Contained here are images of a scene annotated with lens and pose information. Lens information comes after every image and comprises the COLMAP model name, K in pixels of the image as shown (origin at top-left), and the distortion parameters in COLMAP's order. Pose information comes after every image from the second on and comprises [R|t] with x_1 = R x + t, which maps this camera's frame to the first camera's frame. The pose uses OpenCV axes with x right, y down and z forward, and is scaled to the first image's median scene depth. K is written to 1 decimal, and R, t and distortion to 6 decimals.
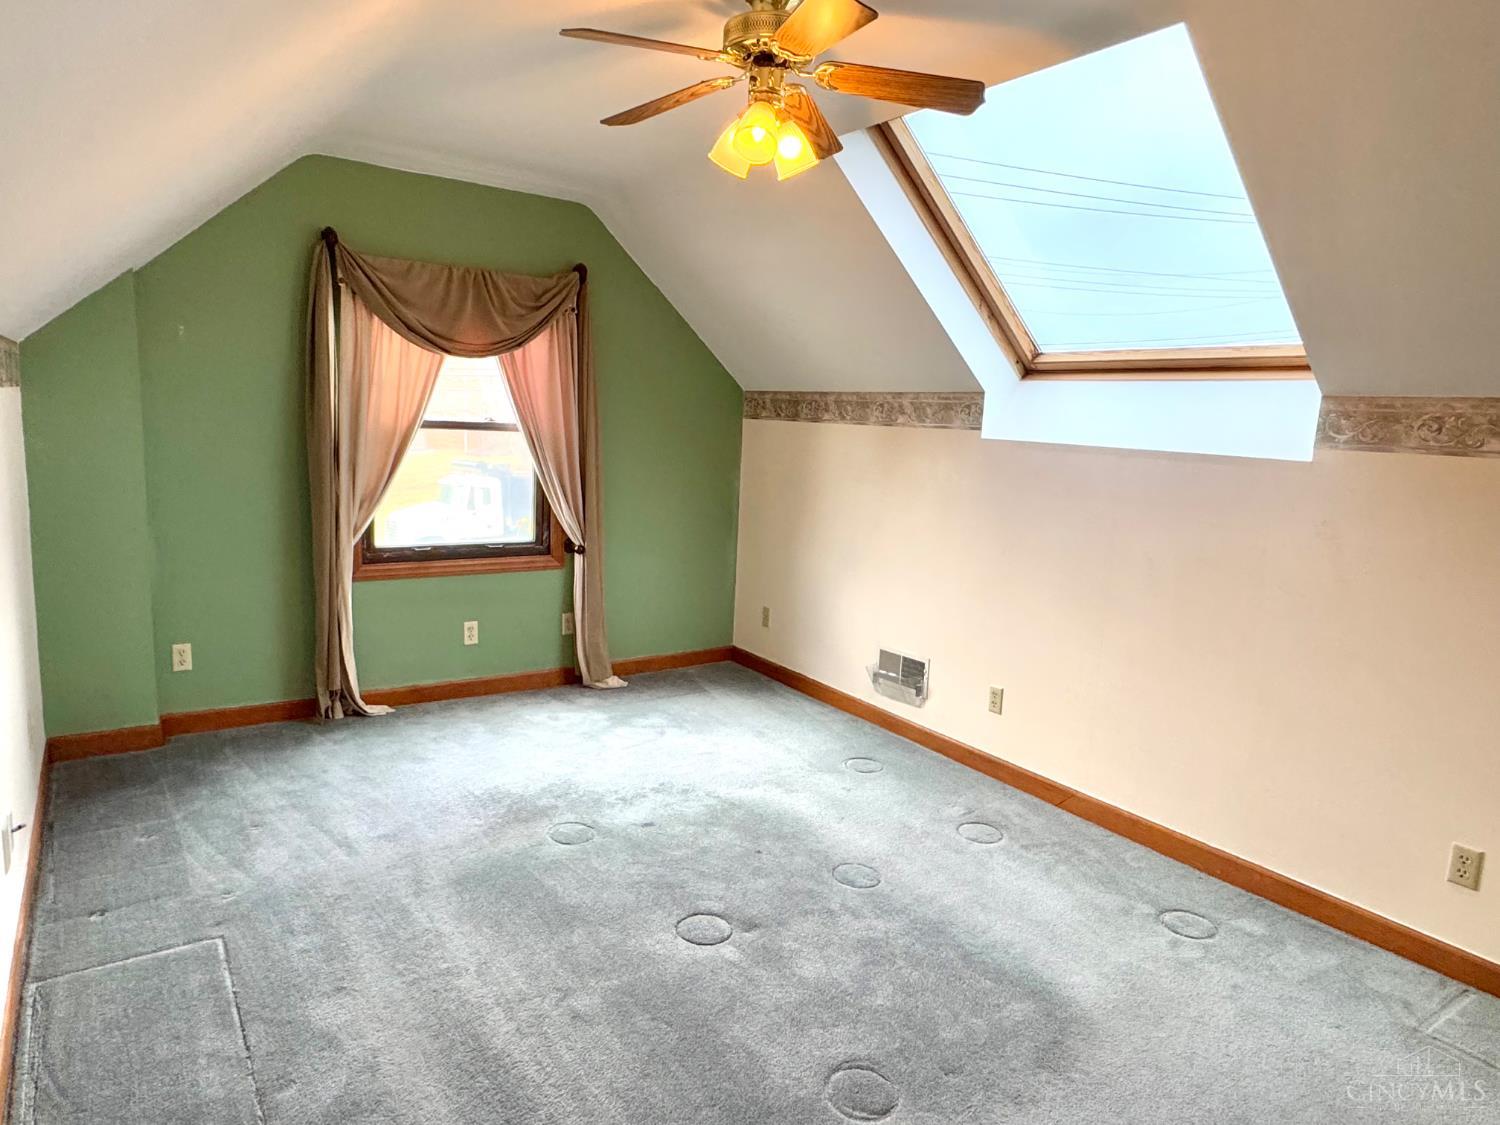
lens RADIAL K [[905.6, 0, 750.0], [0, 905.6, 562.5], [0, 0, 1]] dist [-0.002573, -0.000530]
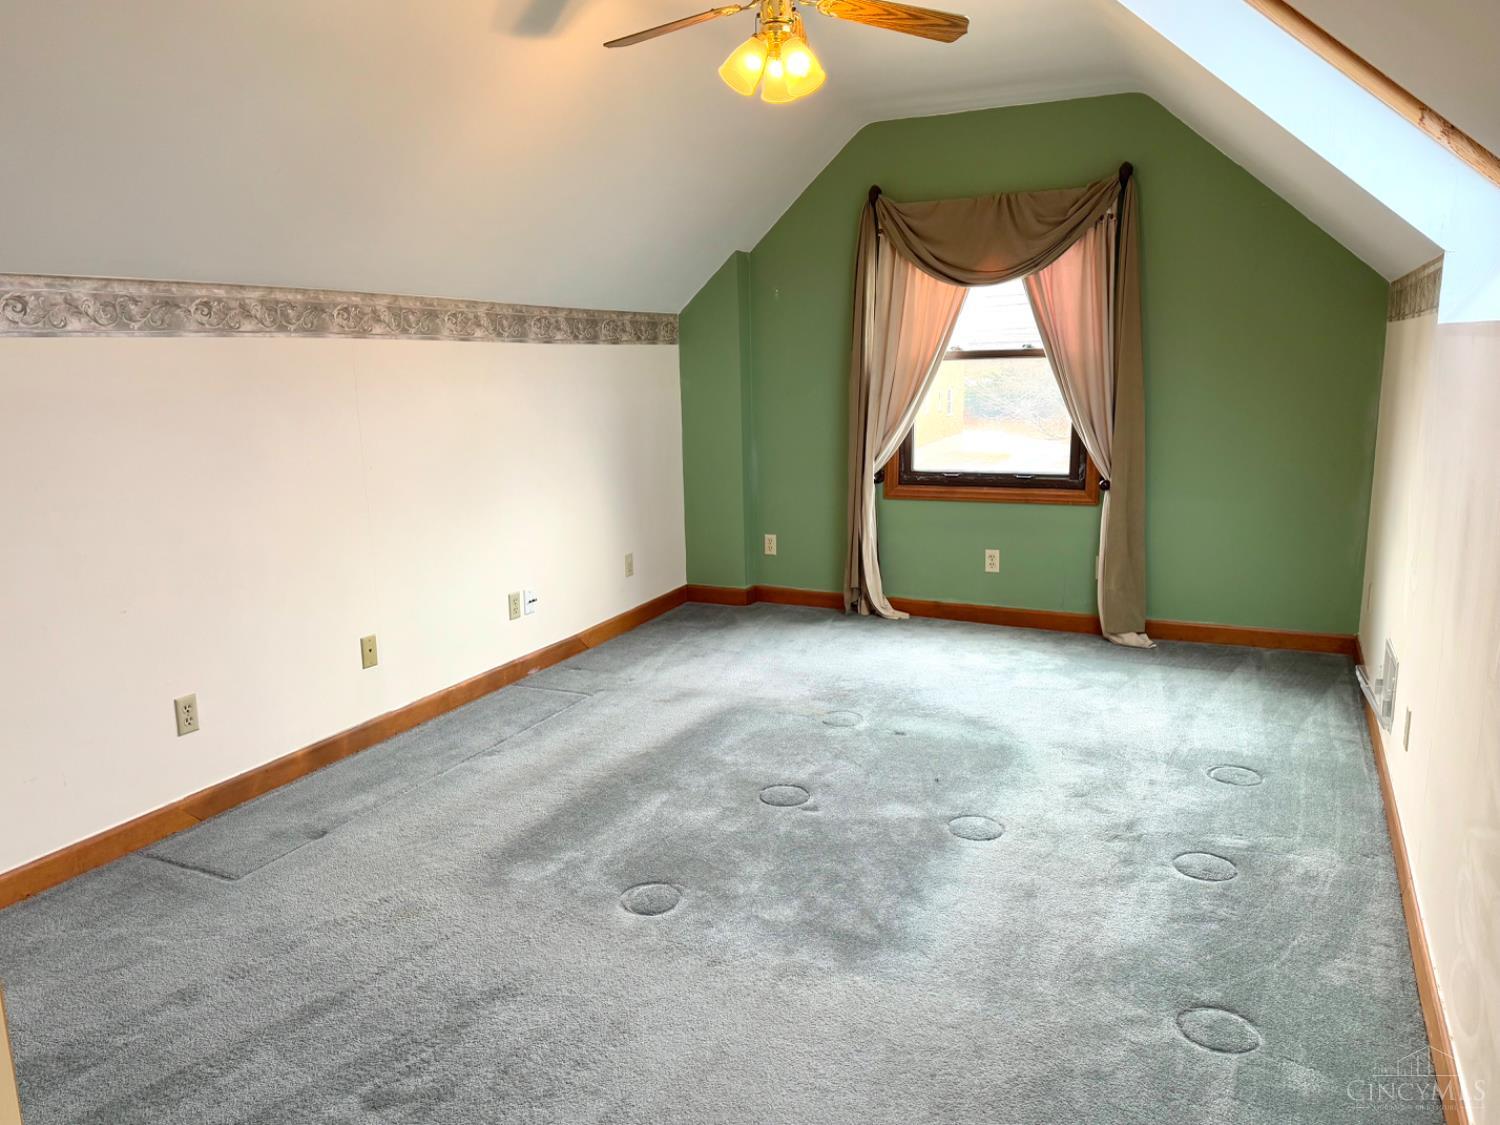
lens RADIAL K [[1063.2, 0, 750.0], [0, 1063.2, 562.5], [0, 0, 1]] dist [0.090749, -0.114994]
pose [[0.494881, 0.109582, -0.862024, 0.619089], [-0.091050, 0.993095, 0.073973, 0.016886], [0.864177, 0.041879, 0.501441, 0.176476]]
